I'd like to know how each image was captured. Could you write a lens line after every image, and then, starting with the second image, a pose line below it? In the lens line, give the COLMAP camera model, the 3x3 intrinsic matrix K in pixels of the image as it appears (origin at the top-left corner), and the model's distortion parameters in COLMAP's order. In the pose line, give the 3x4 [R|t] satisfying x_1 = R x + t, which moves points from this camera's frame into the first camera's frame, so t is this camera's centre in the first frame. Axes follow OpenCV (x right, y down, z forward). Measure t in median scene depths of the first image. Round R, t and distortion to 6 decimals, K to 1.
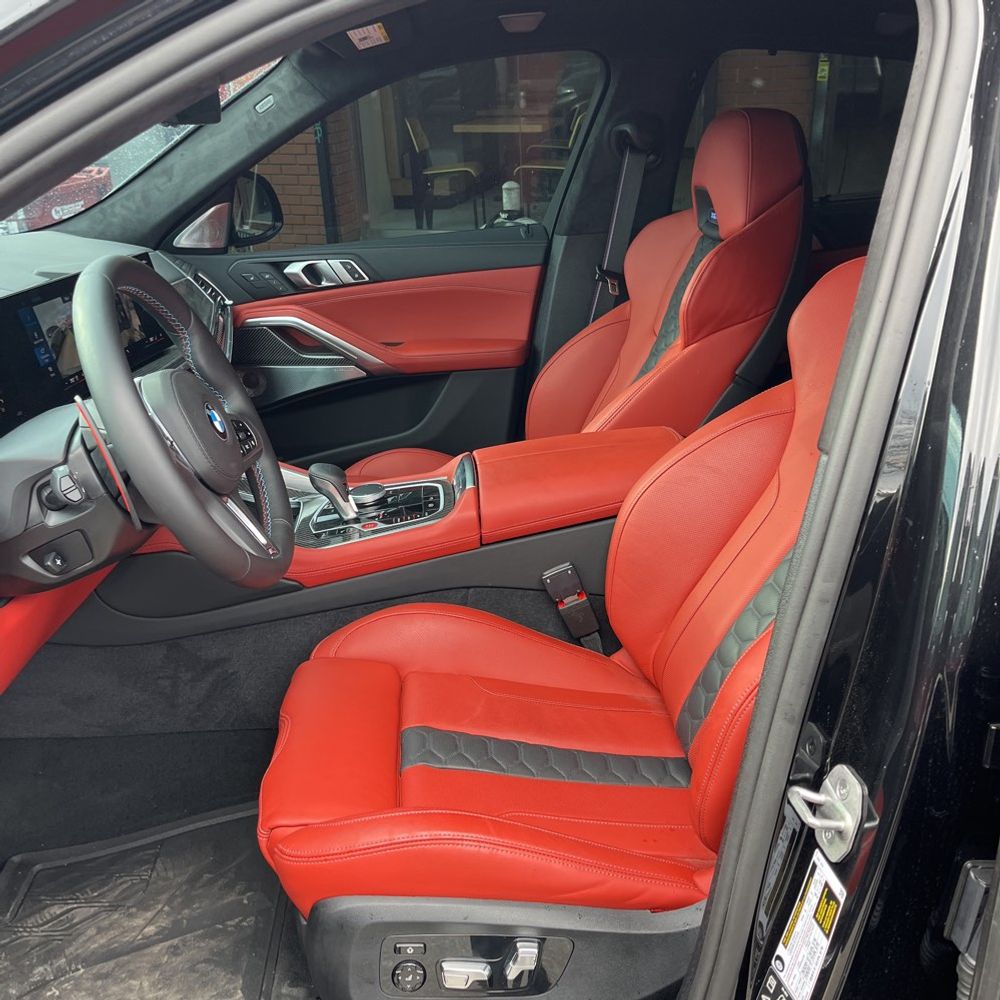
lens RADIAL K [[1004.0, 0, 500.0], [0, 1004.0, 500.0], [0, 0, 1]] dist [0.064642, -0.073466]
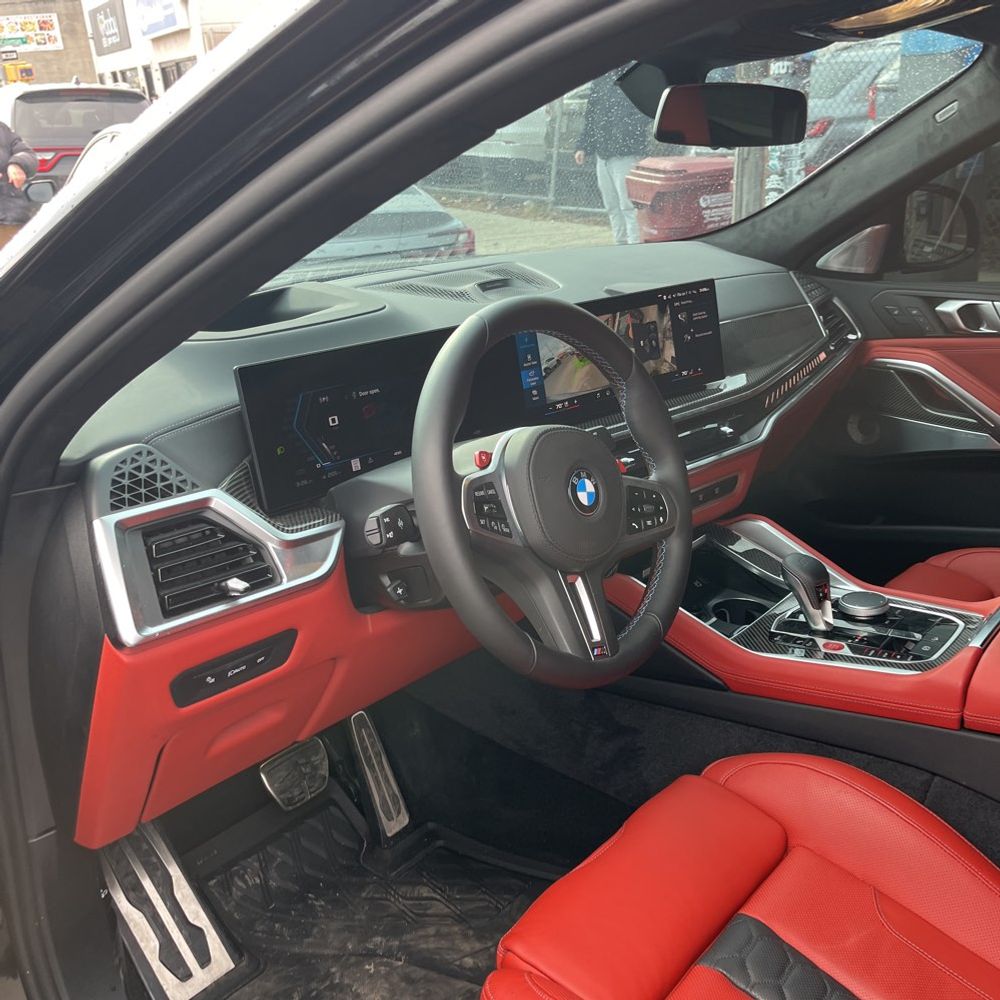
lens RADIAL K [[1004.0, 0, 500.0], [0, 1004.0, 500.0], [0, 0, 1]] dist [0.064642, -0.073466]
pose [[0.706361, 0.258736, -0.658870, 0.140833], [-0.250289, 0.961967, 0.109431, -0.083453], [0.662125, 0.087610, 0.744255, 0.163349]]
